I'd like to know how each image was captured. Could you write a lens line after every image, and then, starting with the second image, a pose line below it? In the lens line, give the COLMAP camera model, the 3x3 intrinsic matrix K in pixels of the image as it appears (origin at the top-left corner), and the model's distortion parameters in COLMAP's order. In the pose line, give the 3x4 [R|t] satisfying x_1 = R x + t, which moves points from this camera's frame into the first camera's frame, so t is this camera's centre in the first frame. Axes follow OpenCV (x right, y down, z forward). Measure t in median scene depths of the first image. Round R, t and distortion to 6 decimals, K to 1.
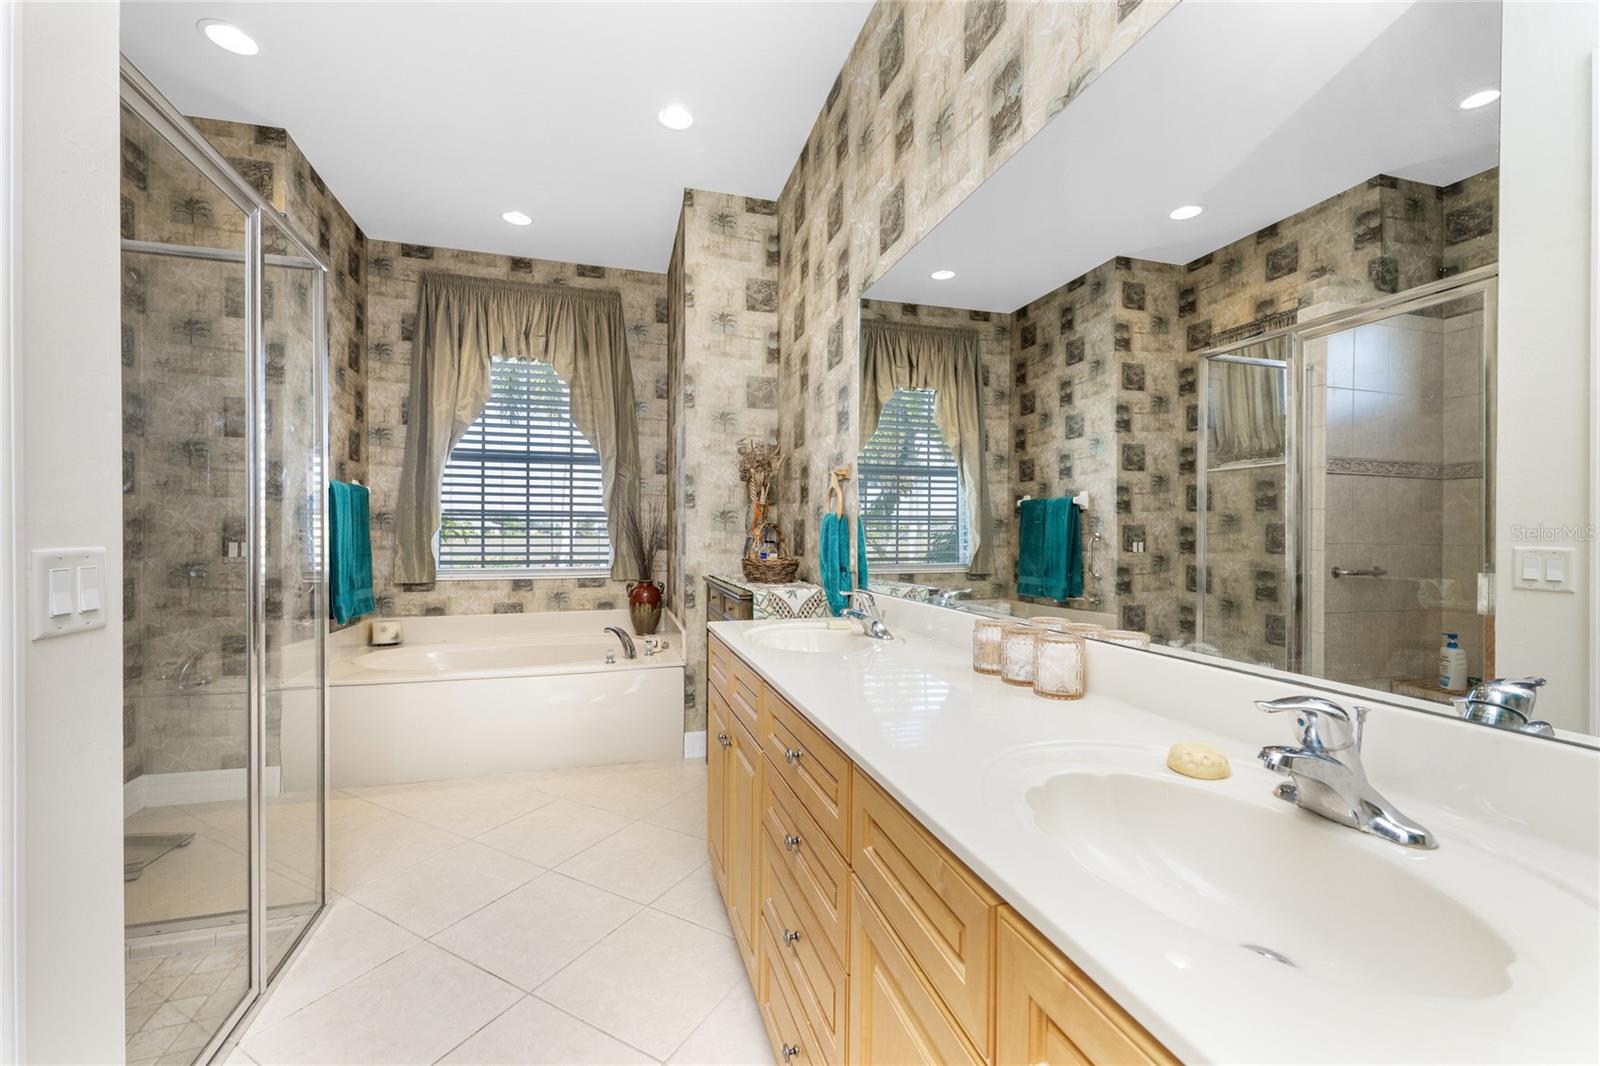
lens RADIAL K [[645.3, 0, 809.3], [0, 645.3, 541.2], [0, 0, 1]] dist [-0.001816, 0.001076]
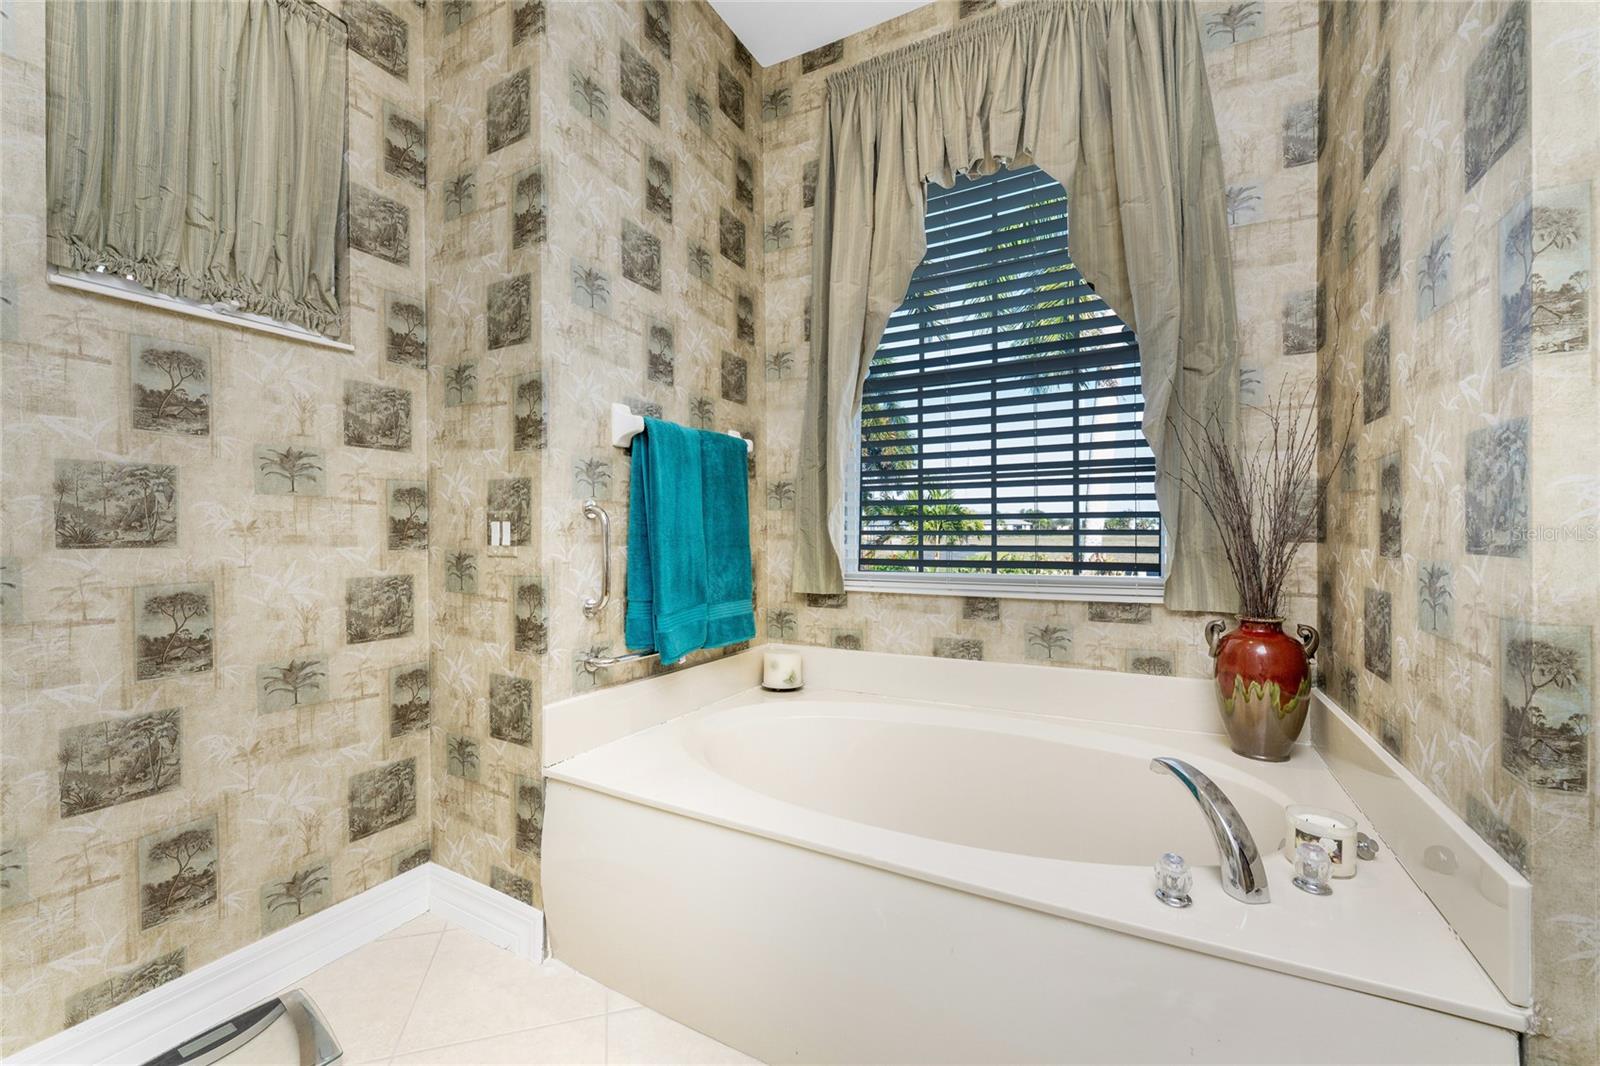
lens RADIAL K [[645.3, 0, 814.1], [0, 645.3, 535.7], [0, 0, 1]] dist [-0.001816, 0.001076]
pose [[0.710857, -0.002995, -0.703330, -0.174250], [-0.001174, 0.999984, -0.005445, 0.012341], [0.703336, 0.004696, 0.710843, 0.538927]]
